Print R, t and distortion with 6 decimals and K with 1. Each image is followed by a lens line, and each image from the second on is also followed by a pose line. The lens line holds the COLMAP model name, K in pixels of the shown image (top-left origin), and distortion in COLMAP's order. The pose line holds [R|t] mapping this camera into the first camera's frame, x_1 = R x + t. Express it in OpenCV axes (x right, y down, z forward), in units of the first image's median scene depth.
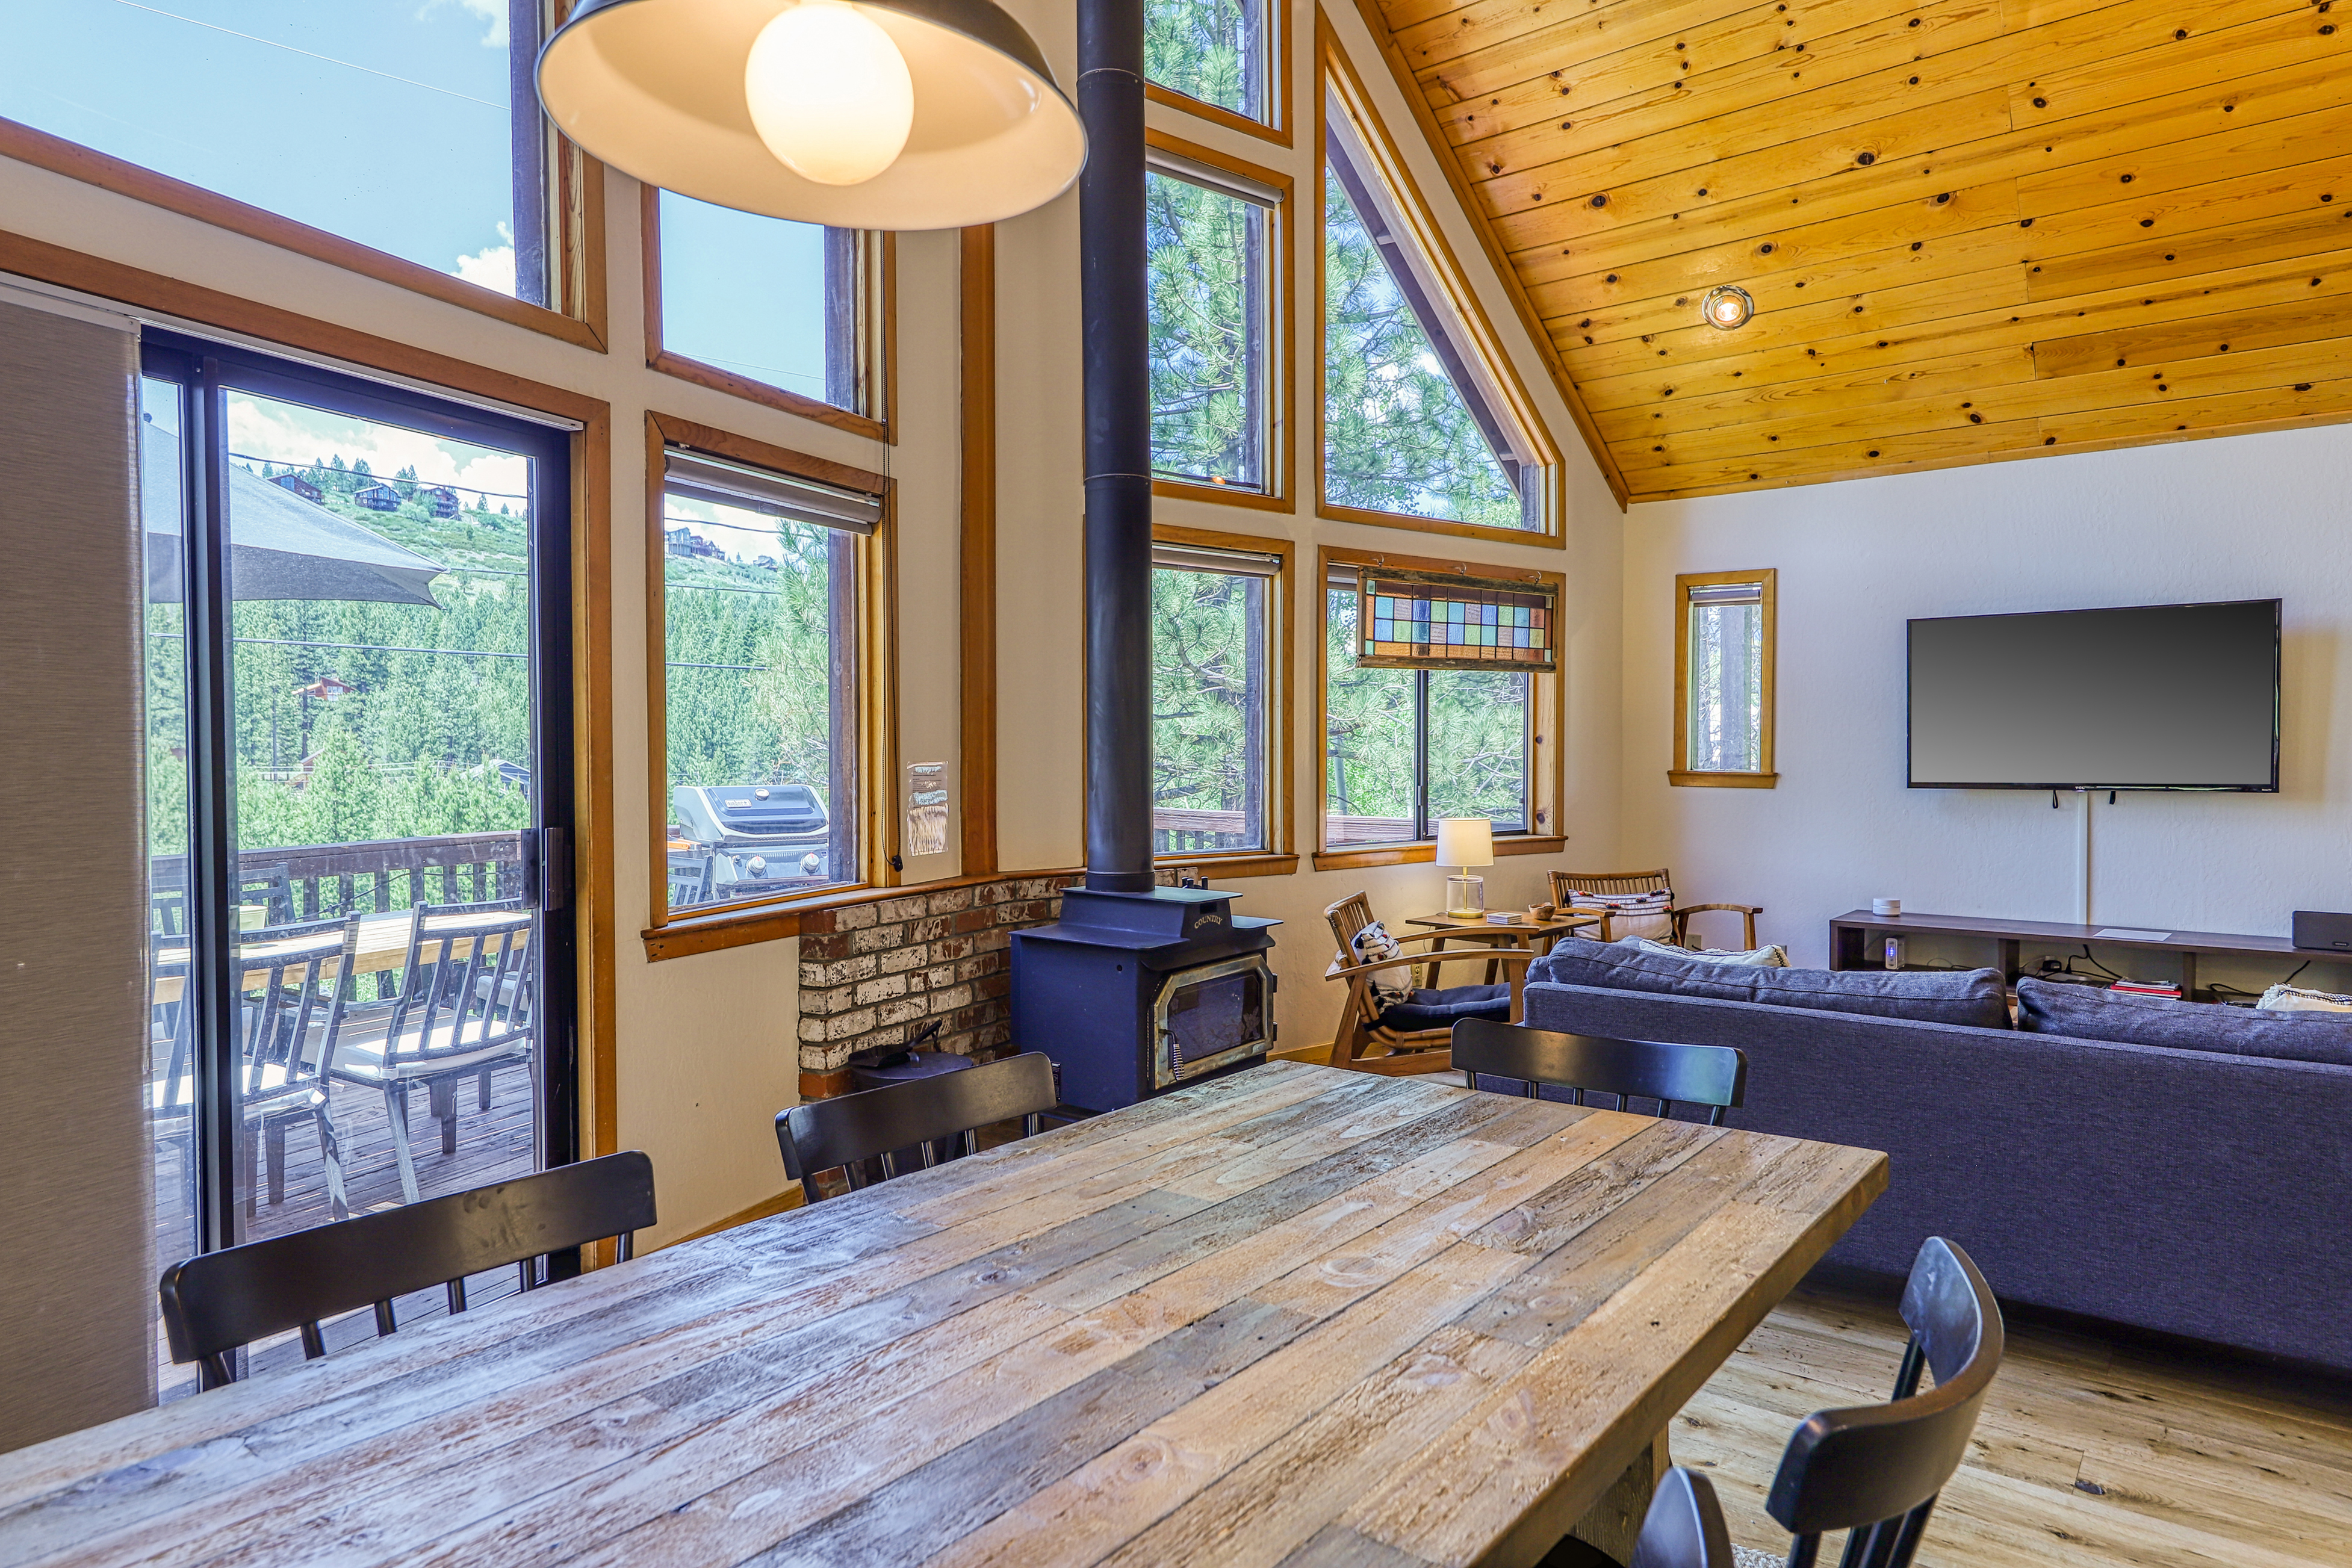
lens RADIAL K [[1433.8, 0, 1127.5], [0, 1433.8, 783.8], [0, 0, 1]] dist [0.010641, 0.000781]
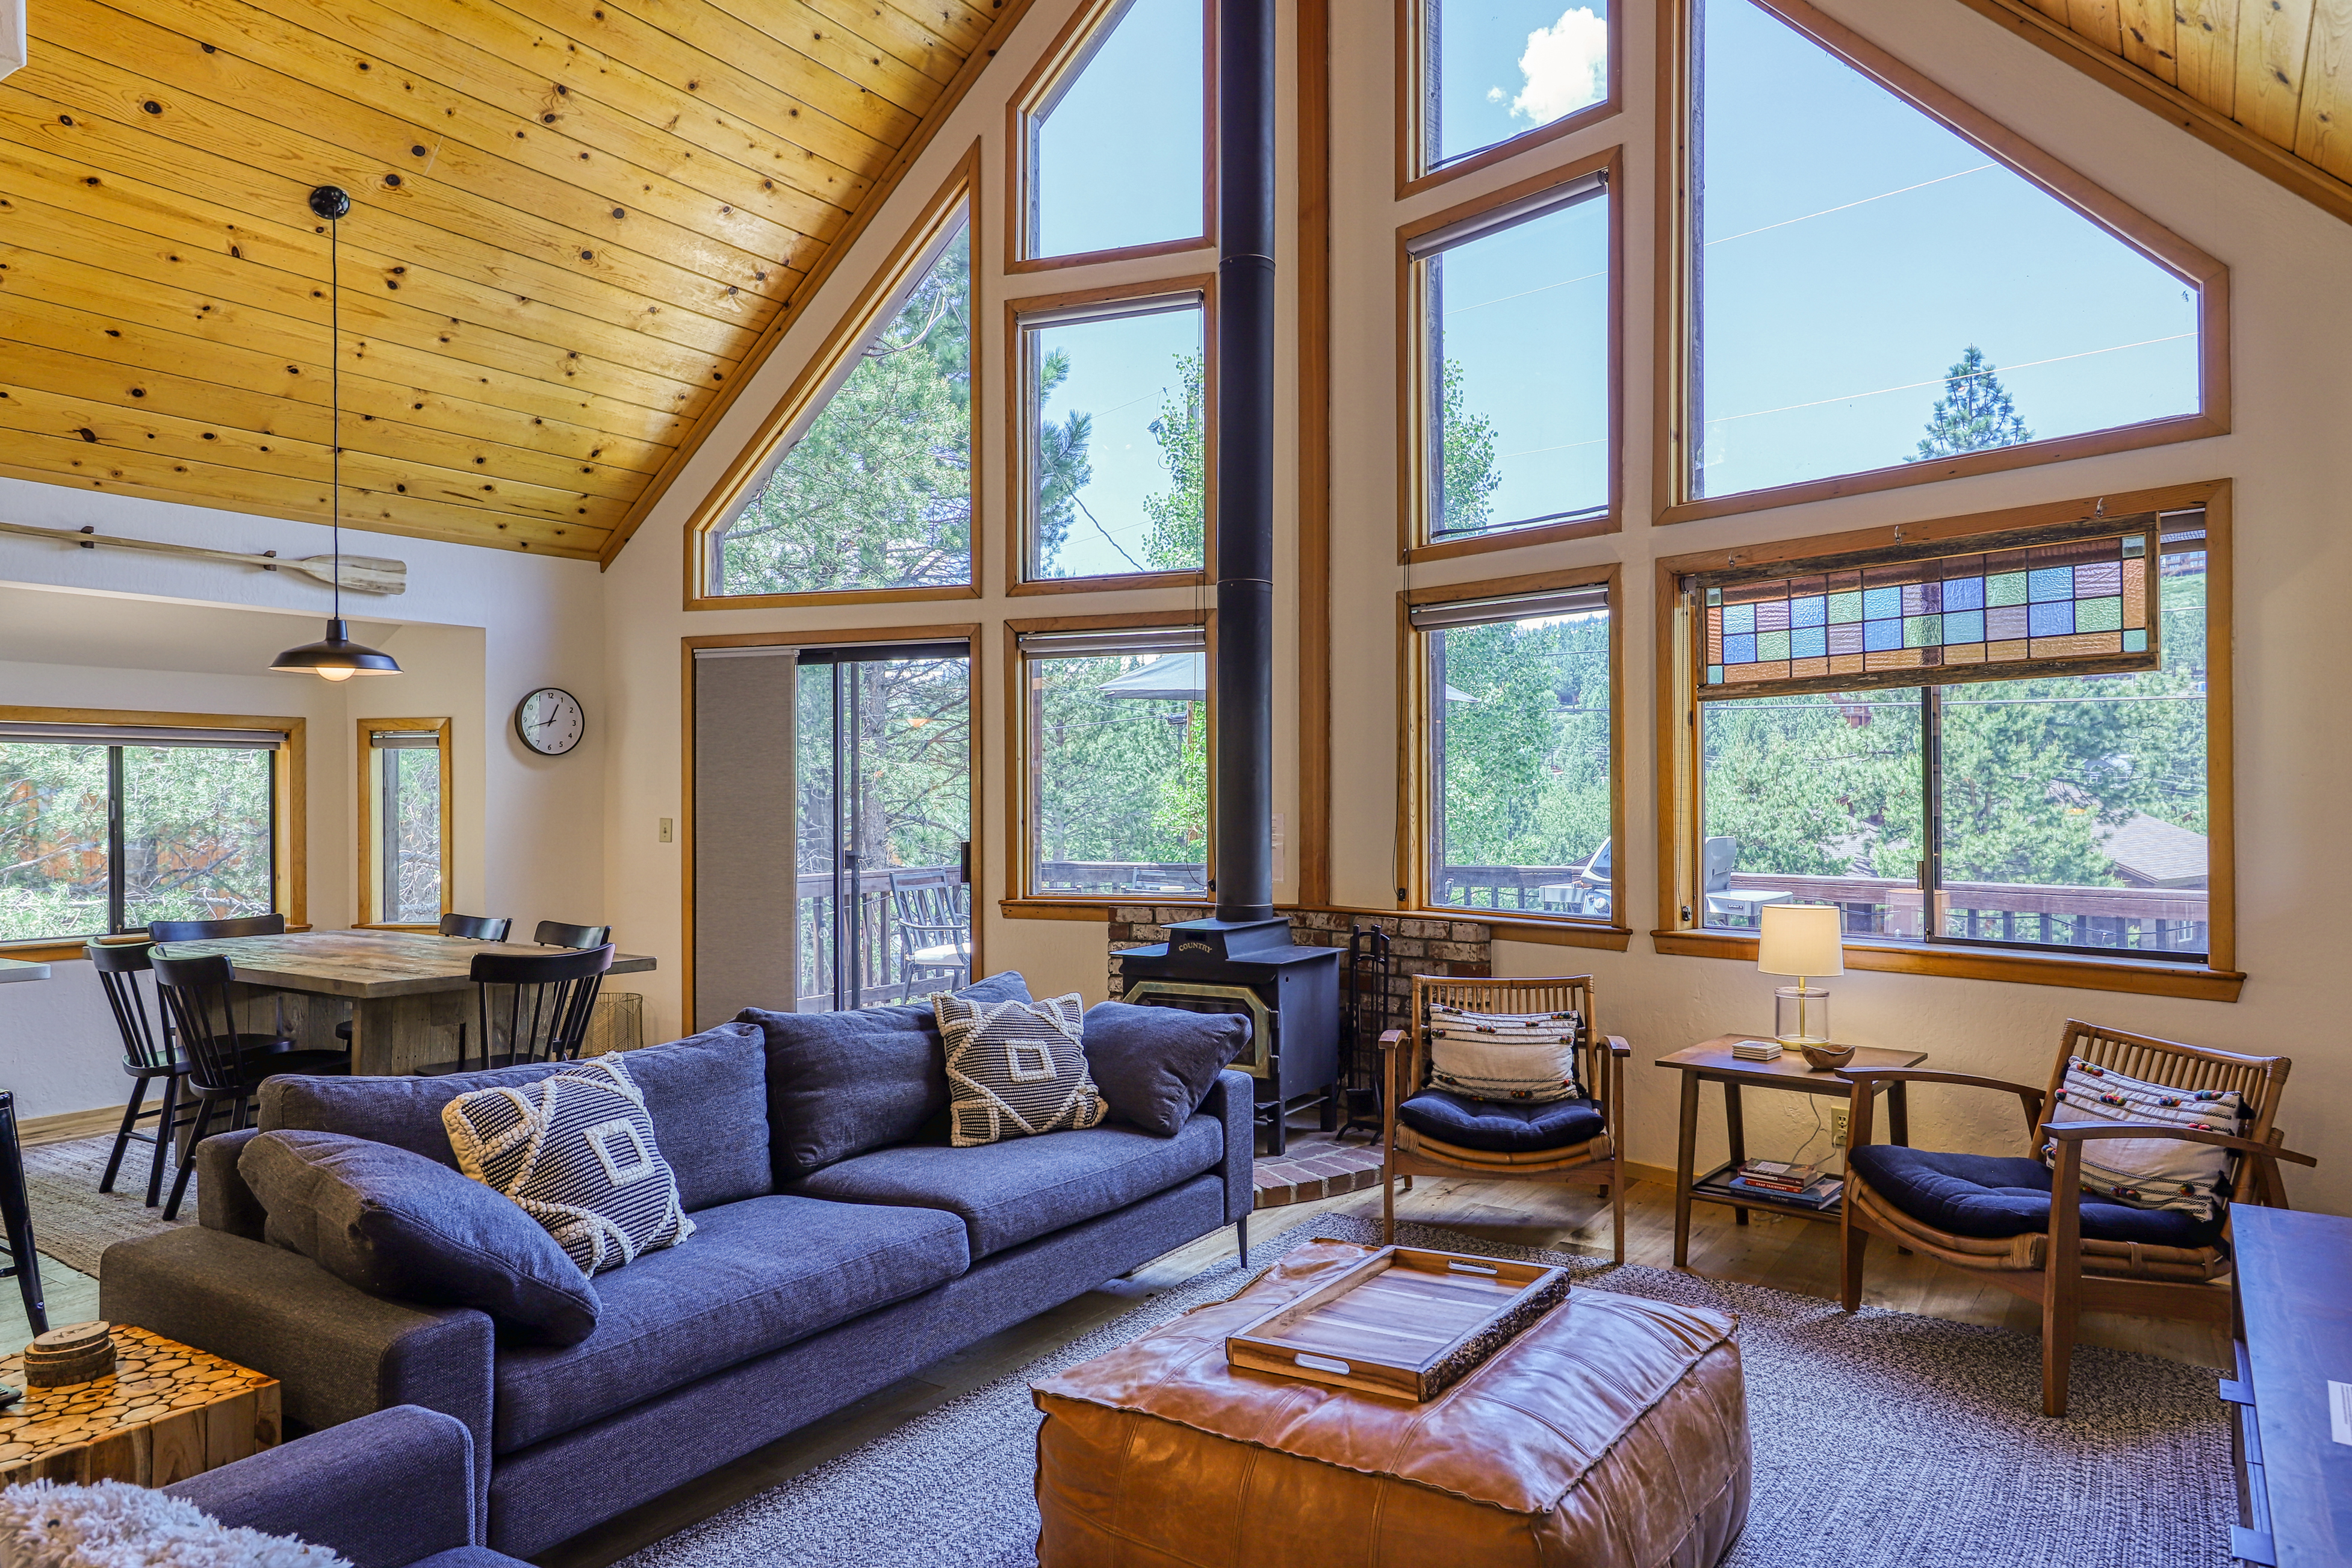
lens RADIAL K [[1433.8, 0, 1253.8], [0, 1433.8, 787.2], [0, 0, 1]] dist [0.010641, 0.000781]
pose [[0.104625, -0.006726, -0.994489, 0.851866], [-0.024722, 0.999651, -0.009362, -0.018991], [0.994204, 0.025565, 0.104422, 0.626492]]
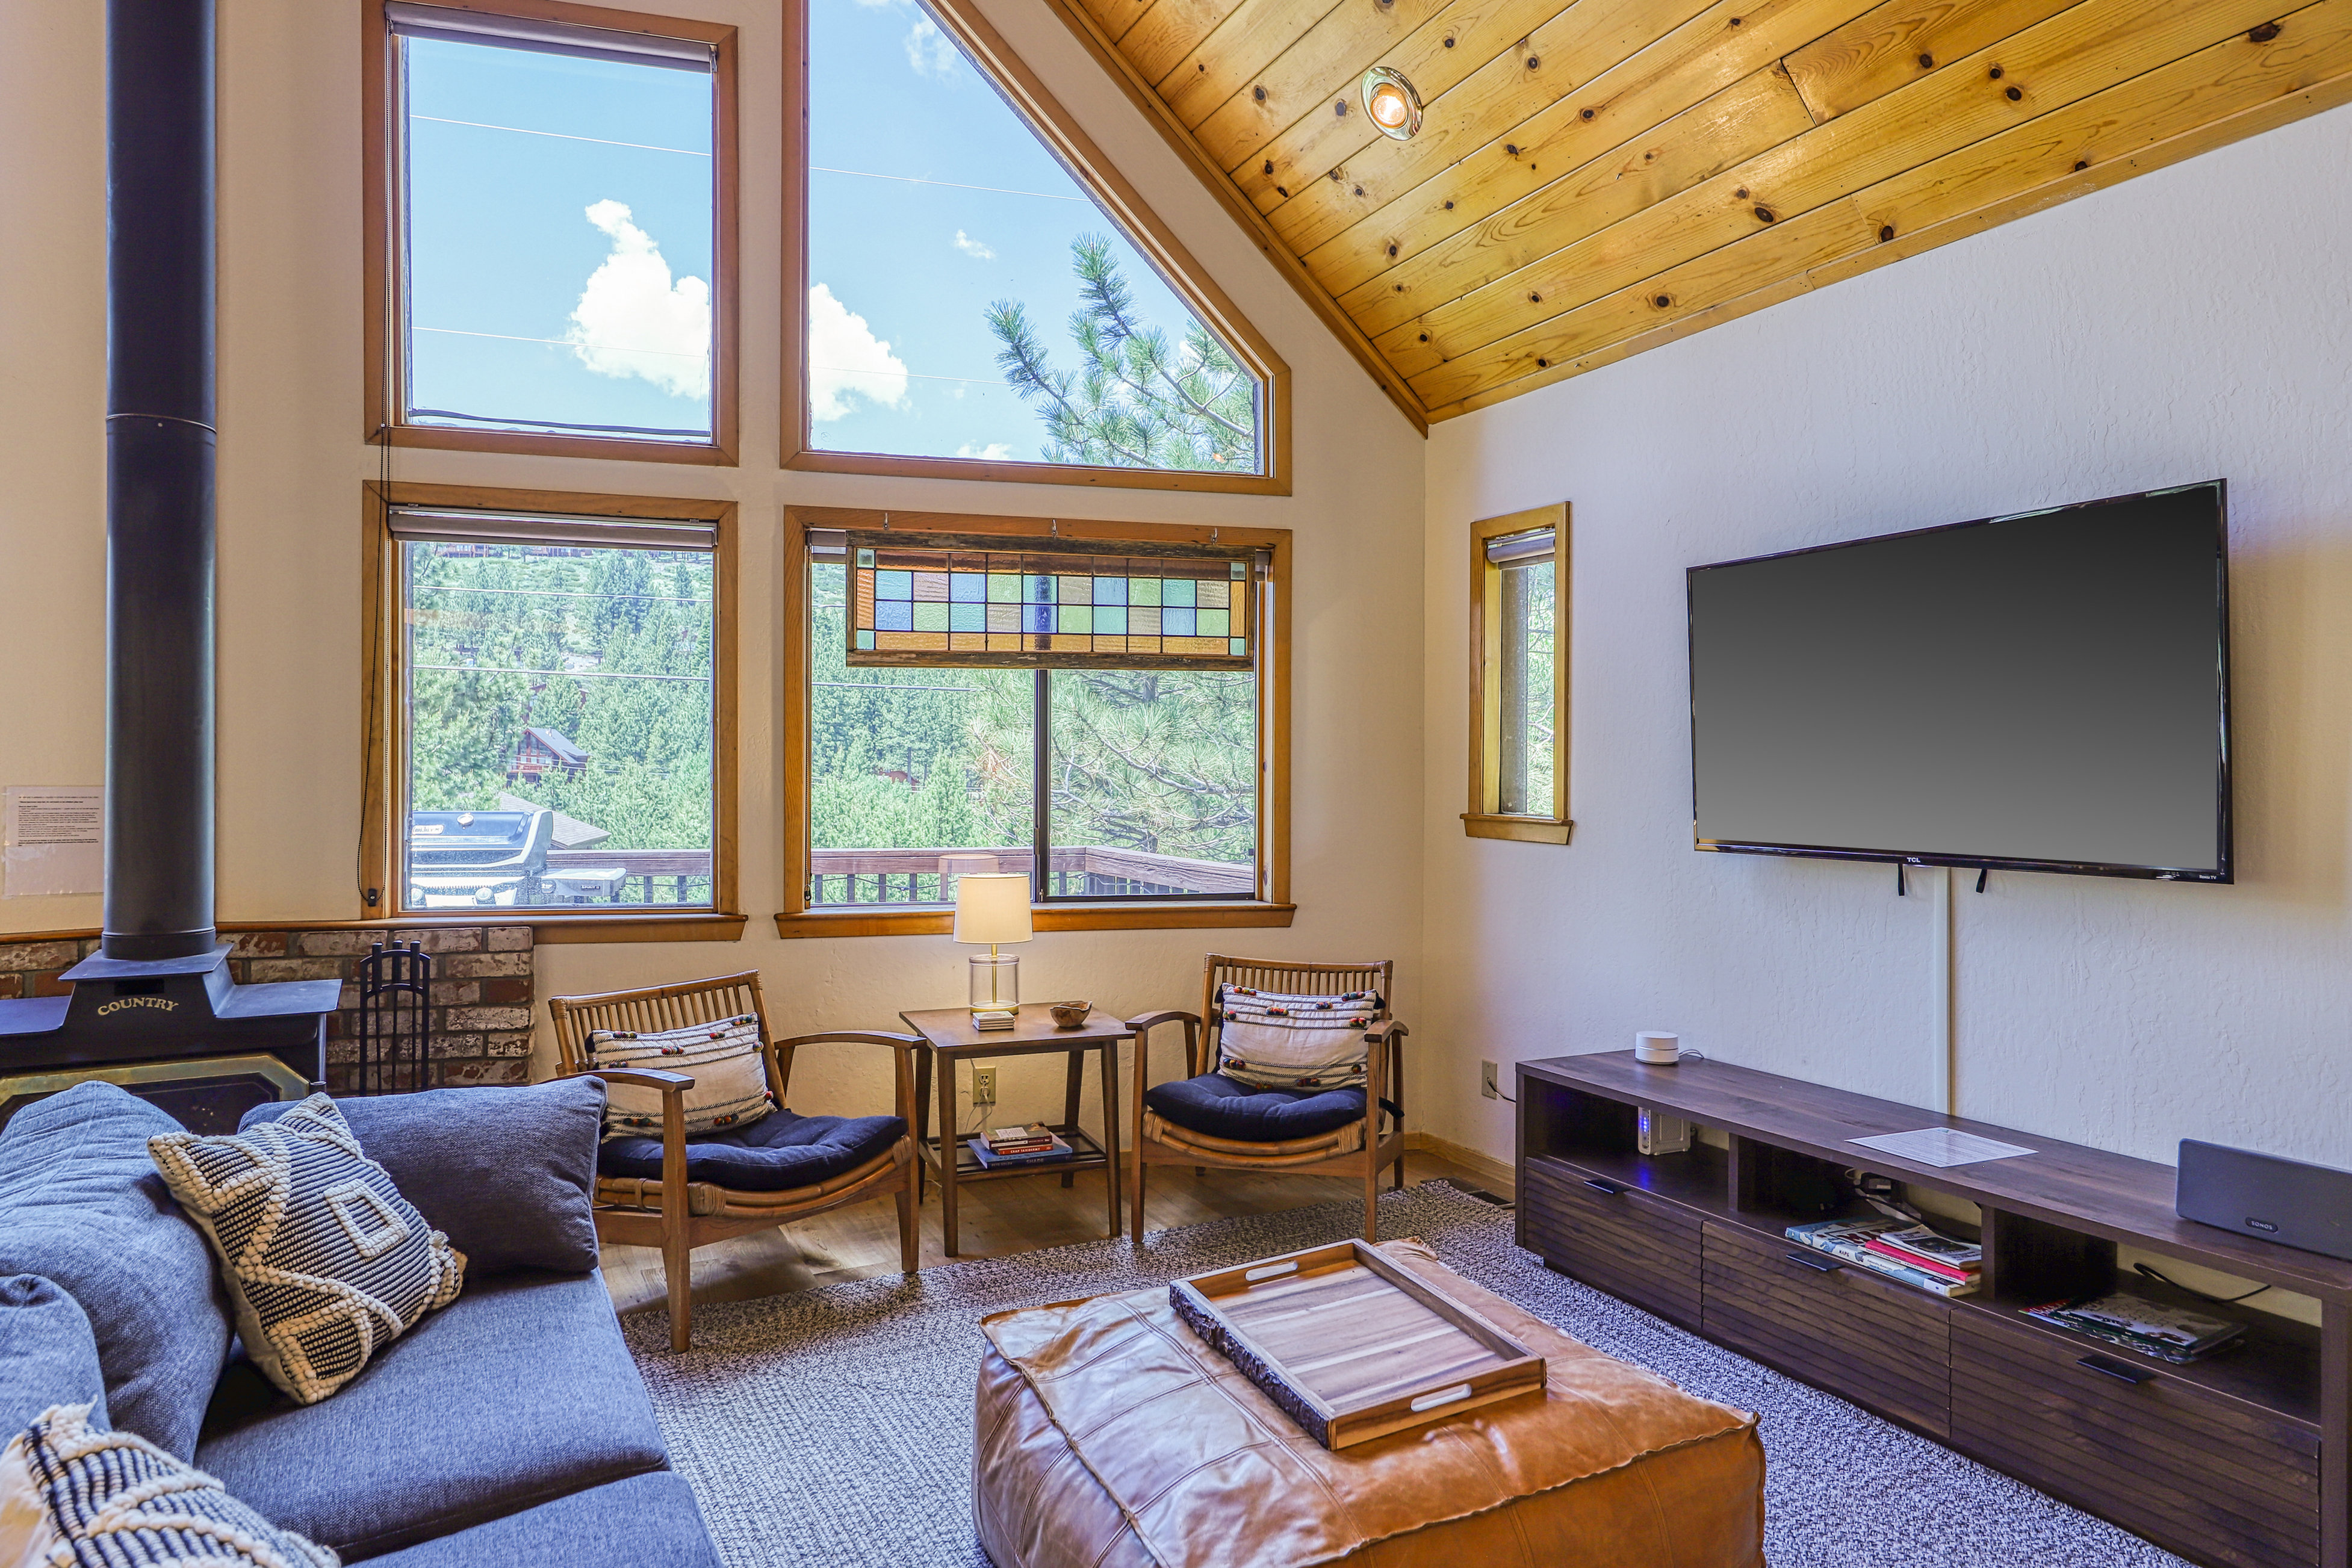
lens RADIAL K [[1433.8, 0, 1175.4], [0, 1433.8, 774.2], [0, 0, 1]] dist [0.010641, 0.000781]
pose [[0.916854, 0.008158, -0.399140, 0.569948], [-0.018469, 0.999588, -0.021994, -0.011198], [0.398796, 0.027536, 0.916626, 0.360419]]
